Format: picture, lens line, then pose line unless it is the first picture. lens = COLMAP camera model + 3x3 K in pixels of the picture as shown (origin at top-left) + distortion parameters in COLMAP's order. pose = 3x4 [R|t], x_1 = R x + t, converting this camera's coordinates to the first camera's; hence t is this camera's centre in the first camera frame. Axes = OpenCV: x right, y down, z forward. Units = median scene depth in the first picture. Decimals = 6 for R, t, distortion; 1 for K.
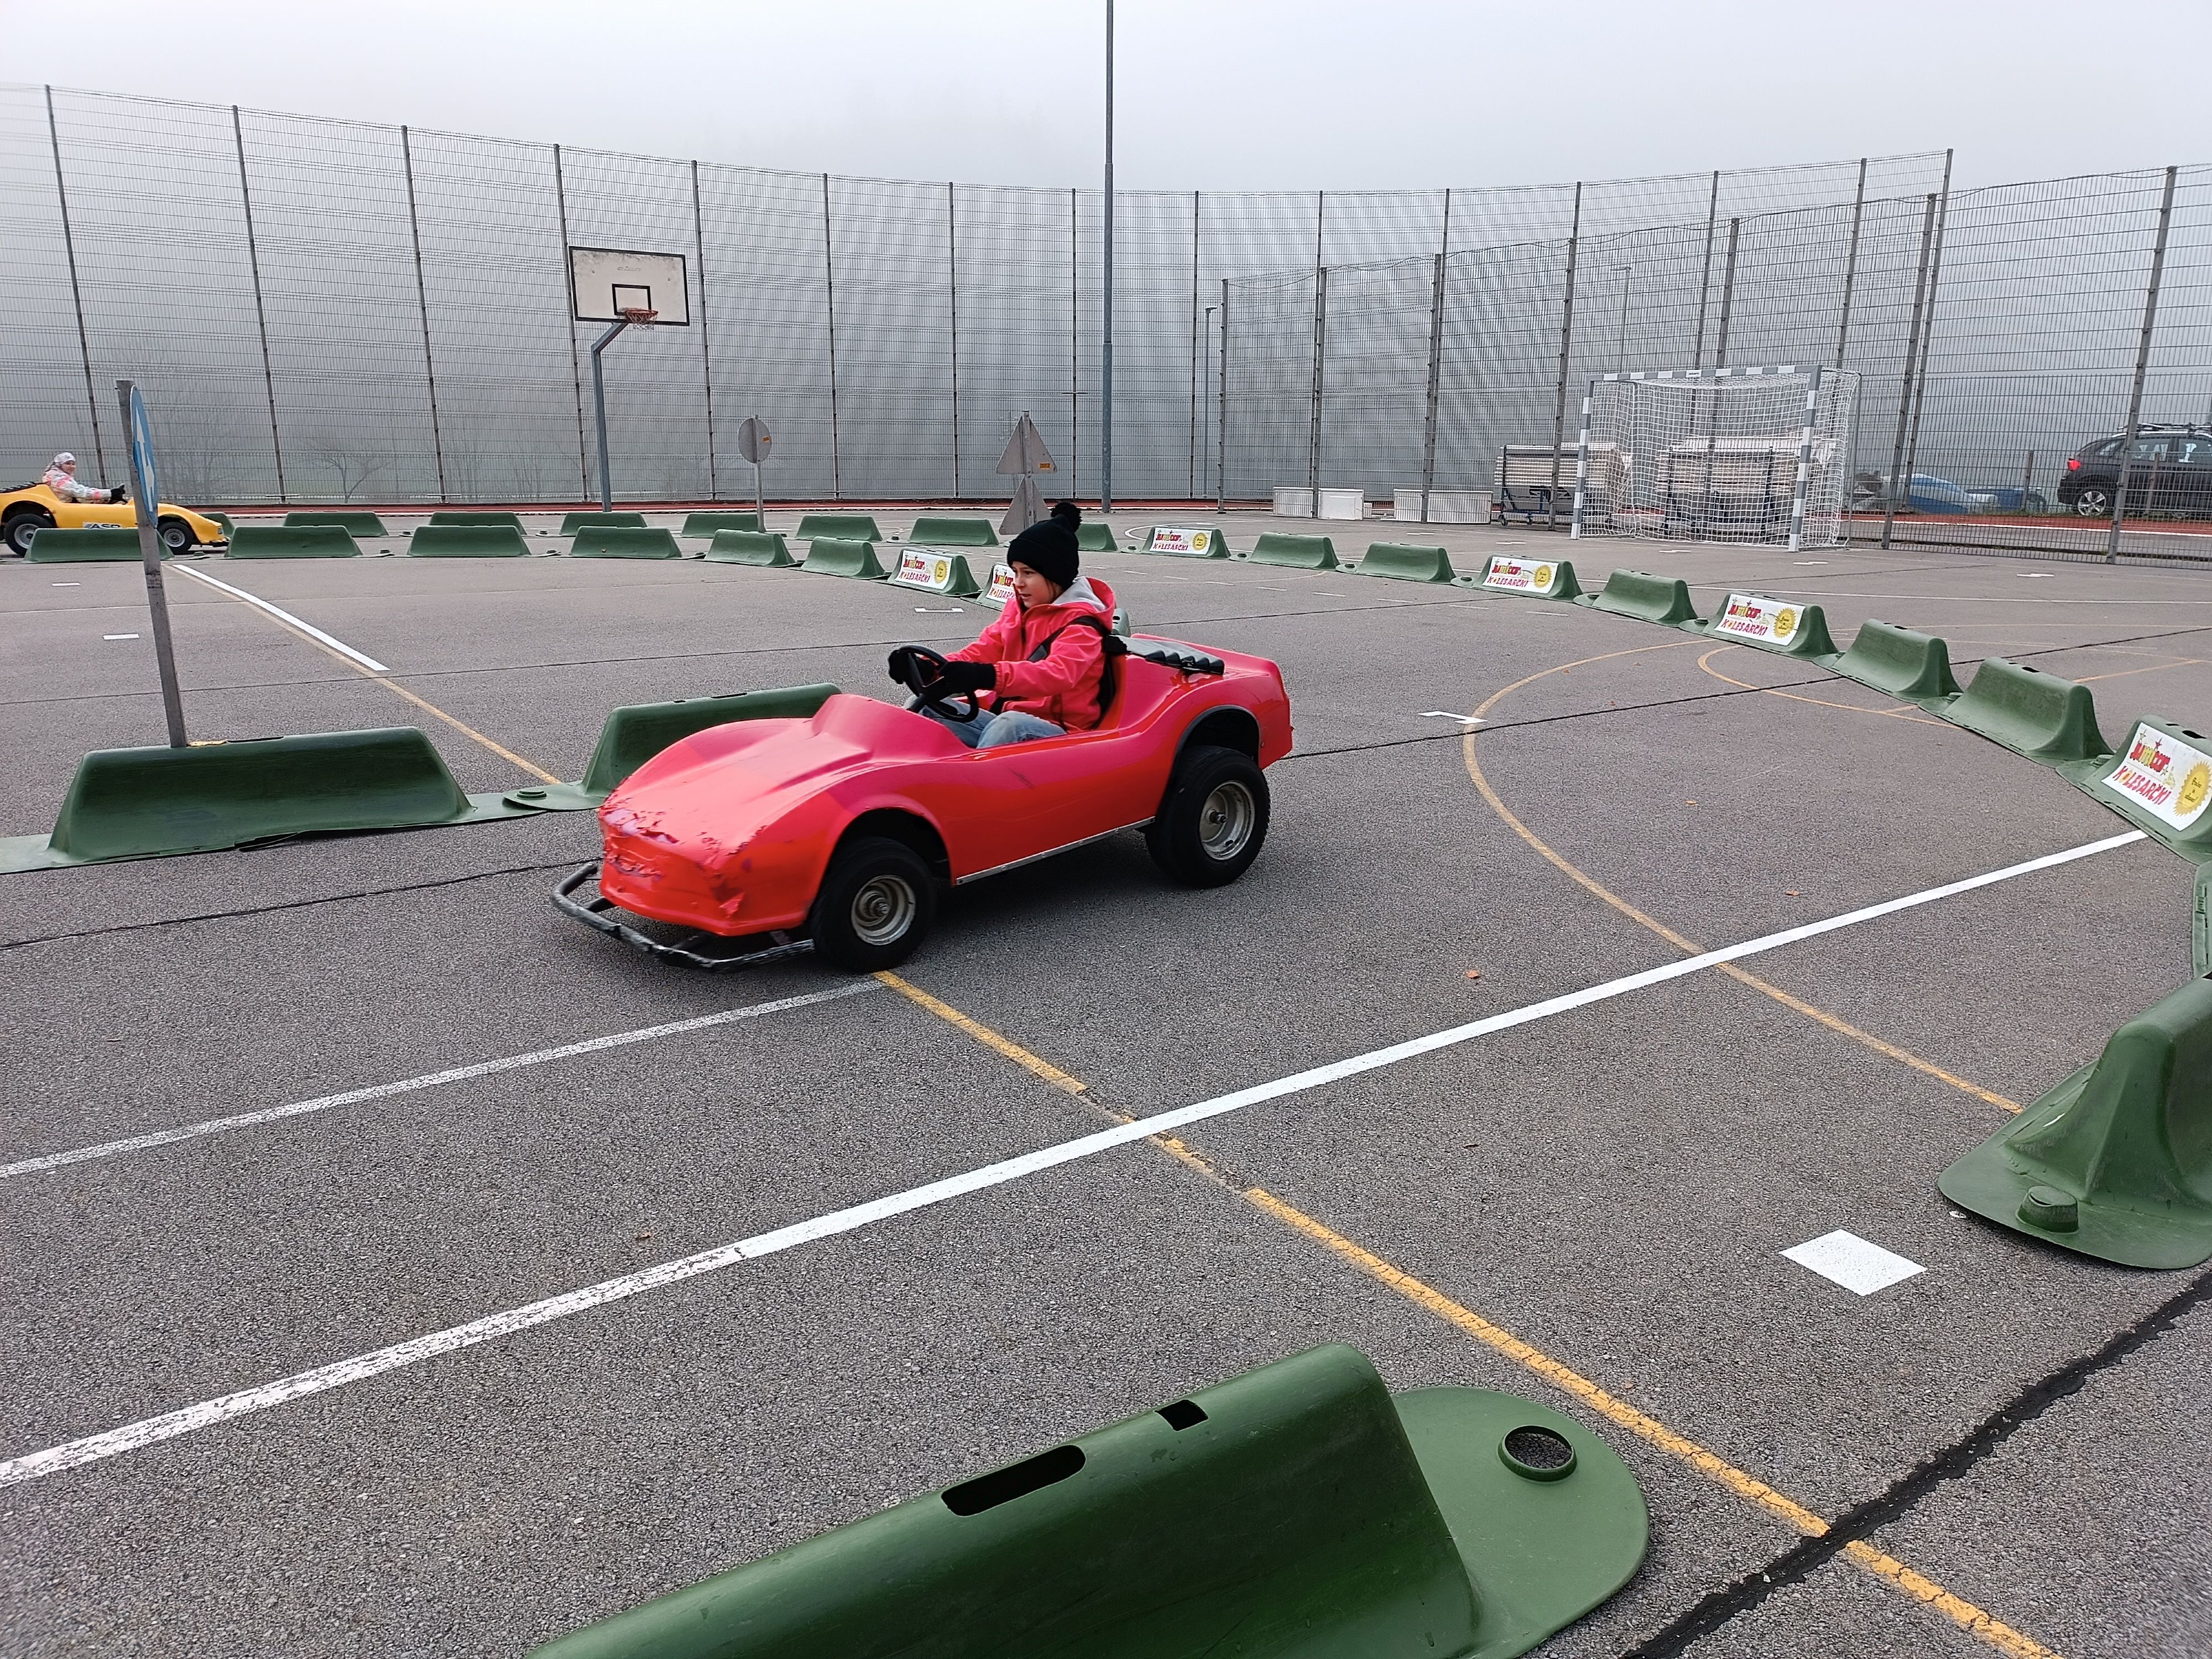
lens RADIAL K [[1590.6, 0, 1106.0], [0, 1590.6, 829.5], [0, 0, 1]] dist [0.048758, -0.041461]
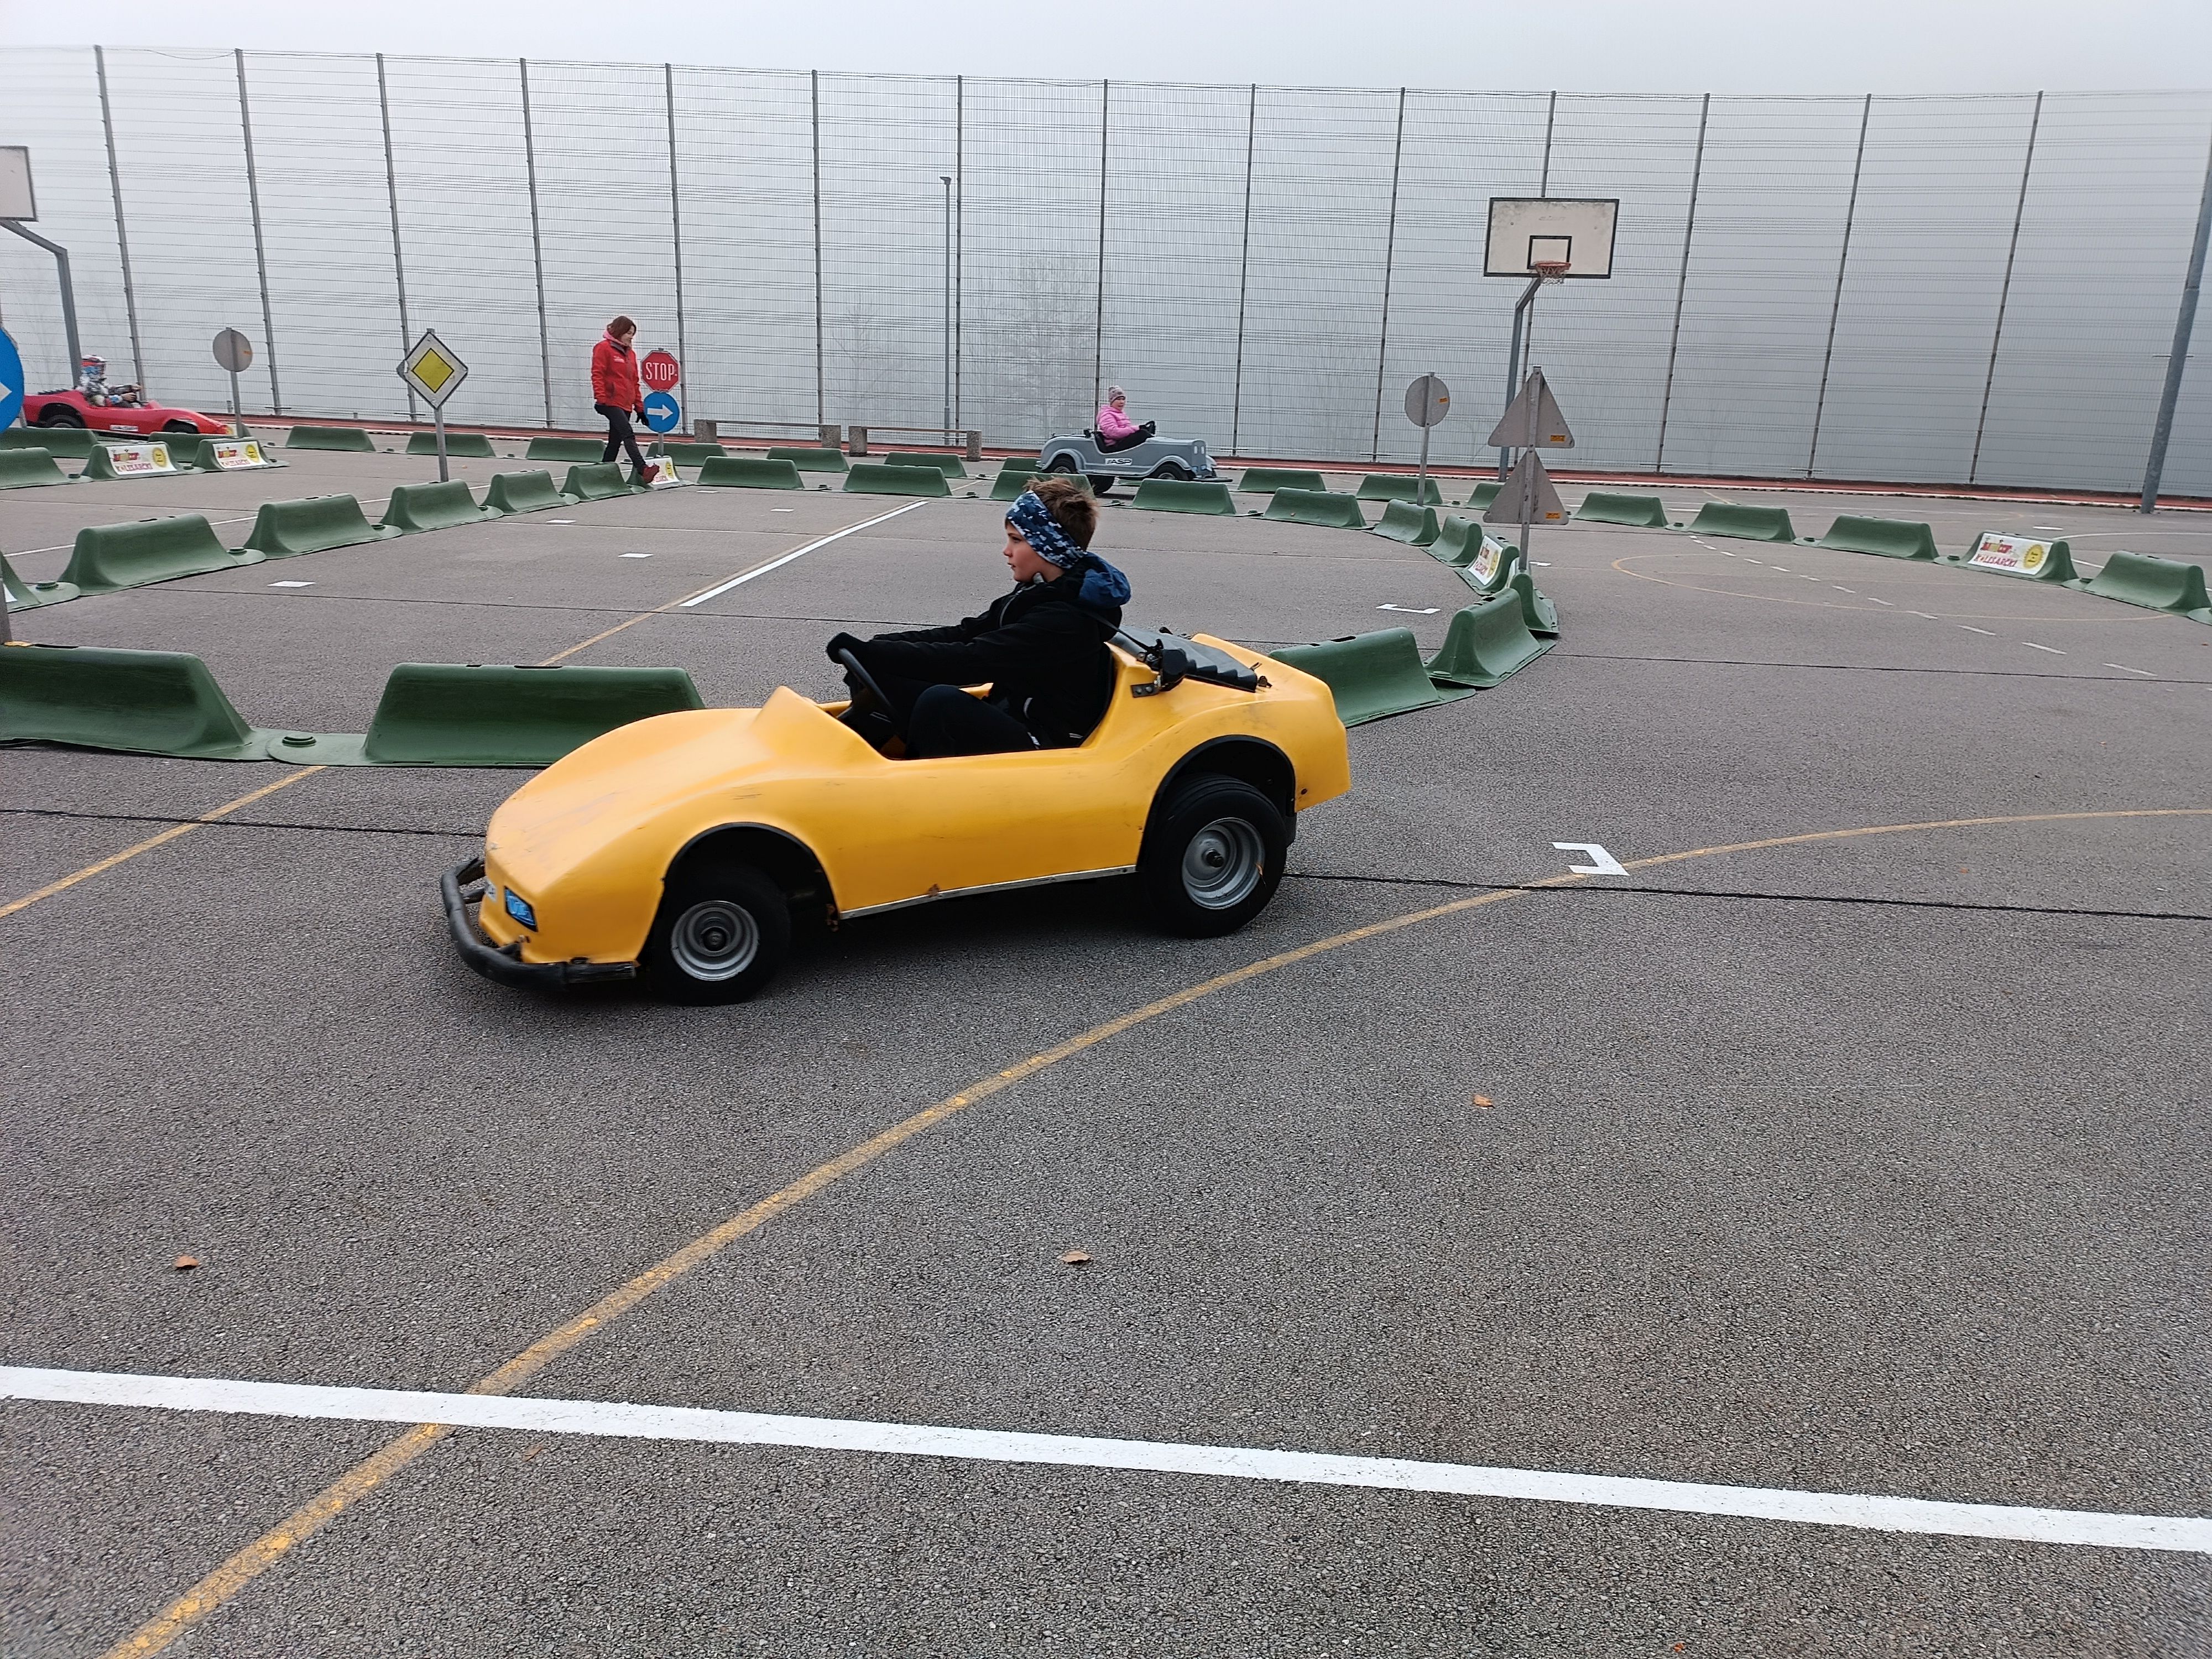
lens RADIAL K [[1590.6, 0, 1106.0], [0, 1590.6, 829.5], [0, 0, 1]] dist [0.048758, -0.041461]
pose [[0.774516, 0.190073, -0.603322, 0.549654], [-0.178252, 0.980716, 0.080137, -0.120253], [0.606920, 0.045476, 0.793461, 0.482983]]
